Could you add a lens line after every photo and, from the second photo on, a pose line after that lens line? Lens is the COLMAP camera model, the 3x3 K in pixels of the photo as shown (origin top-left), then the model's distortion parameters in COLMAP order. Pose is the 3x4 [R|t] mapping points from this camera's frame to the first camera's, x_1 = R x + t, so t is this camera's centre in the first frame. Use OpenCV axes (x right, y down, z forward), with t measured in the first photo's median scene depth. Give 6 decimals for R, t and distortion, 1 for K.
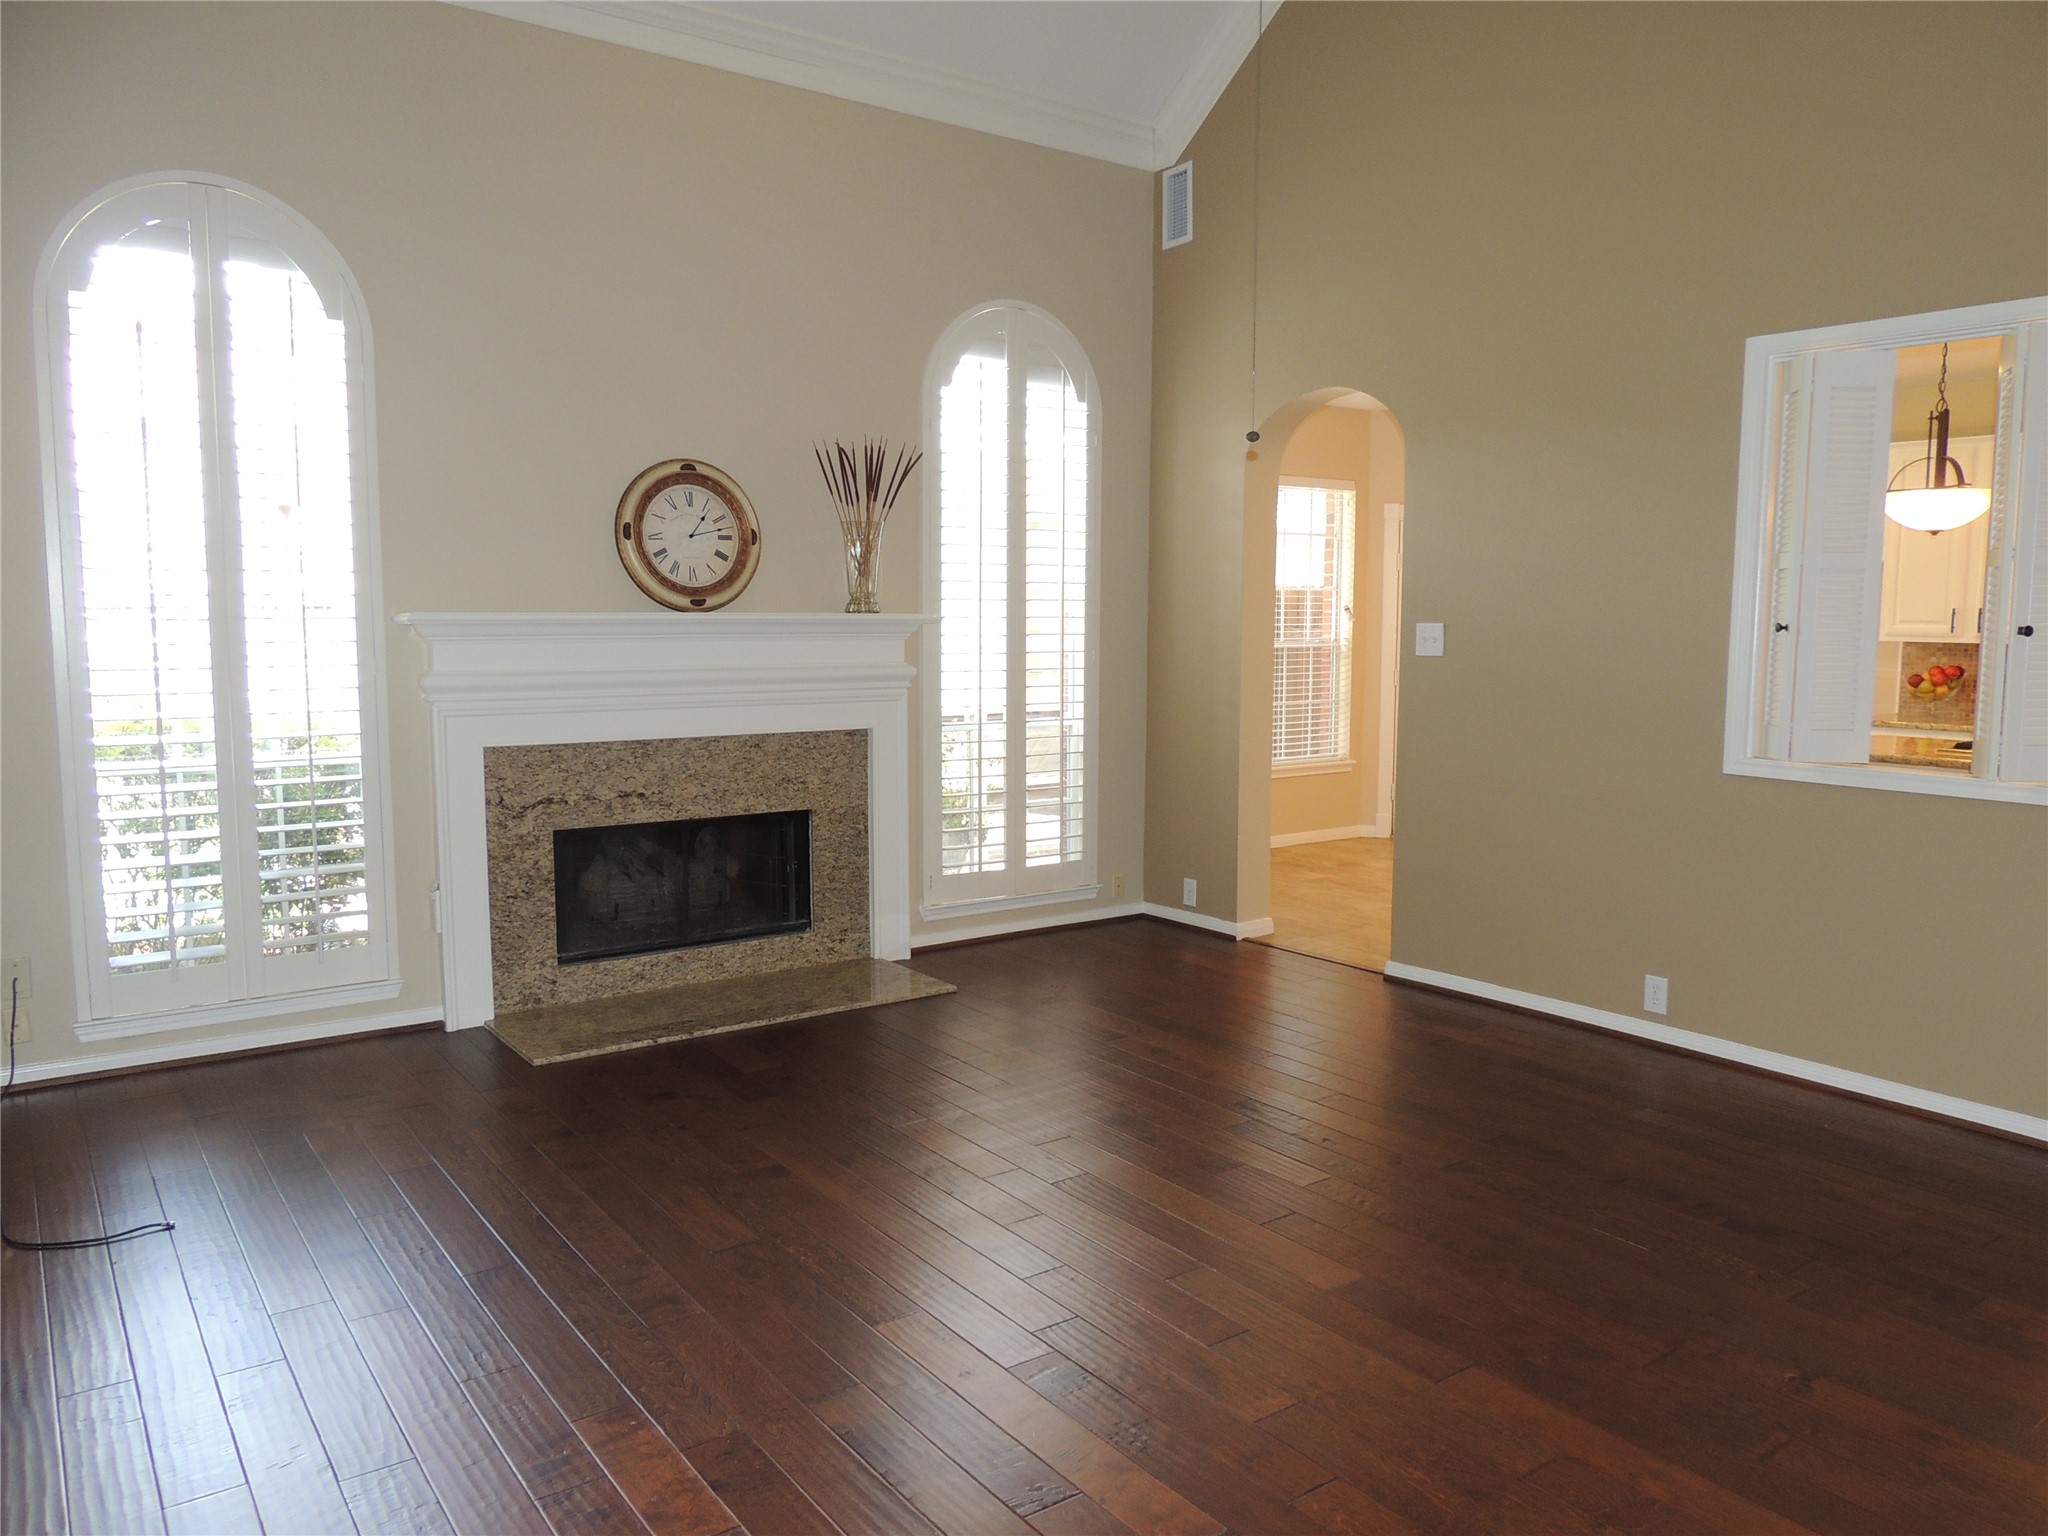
lens RADIAL K [[1473.2, 0, 1022.2], [0, 1473.2, 768.2], [0, 0, 1]] dist [-0.021624, 0.001292]
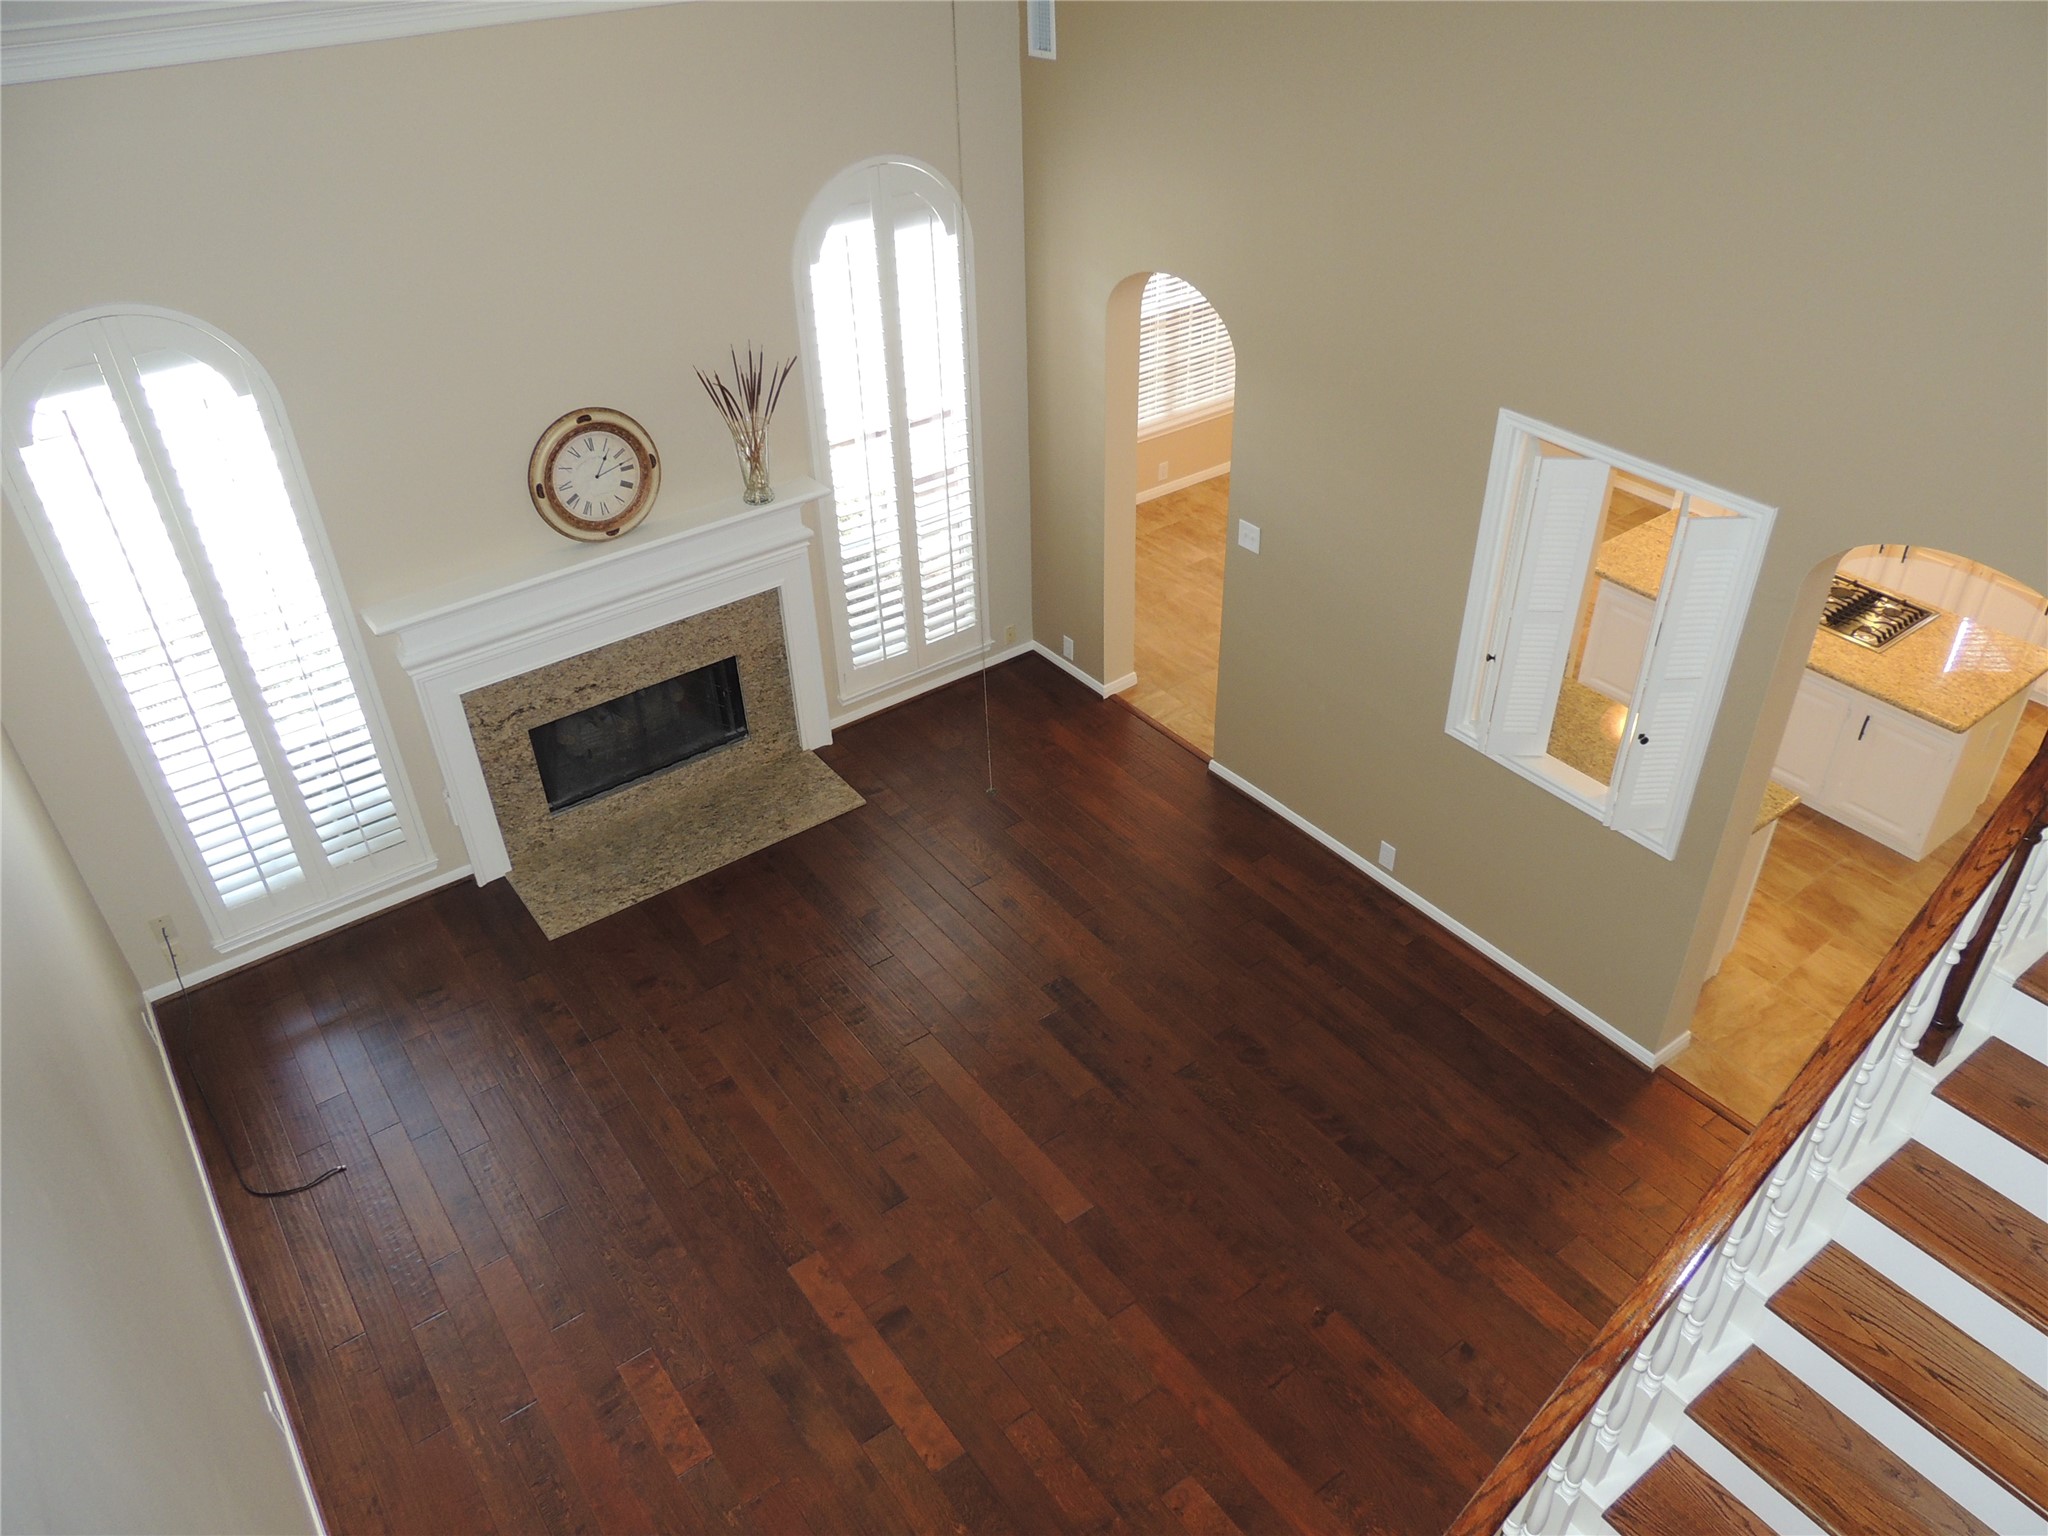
lens RADIAL K [[1473.2, 0, 1026.6], [0, 1473.2, 770.2], [0, 0, 1]] dist [-0.021624, 0.001292]
pose [[0.999561, -0.026652, -0.012965, 0.112333], [0.029570, 0.867205, 0.497072, -0.506010], [-0.002005, -0.497237, 0.867612, -0.093114]]
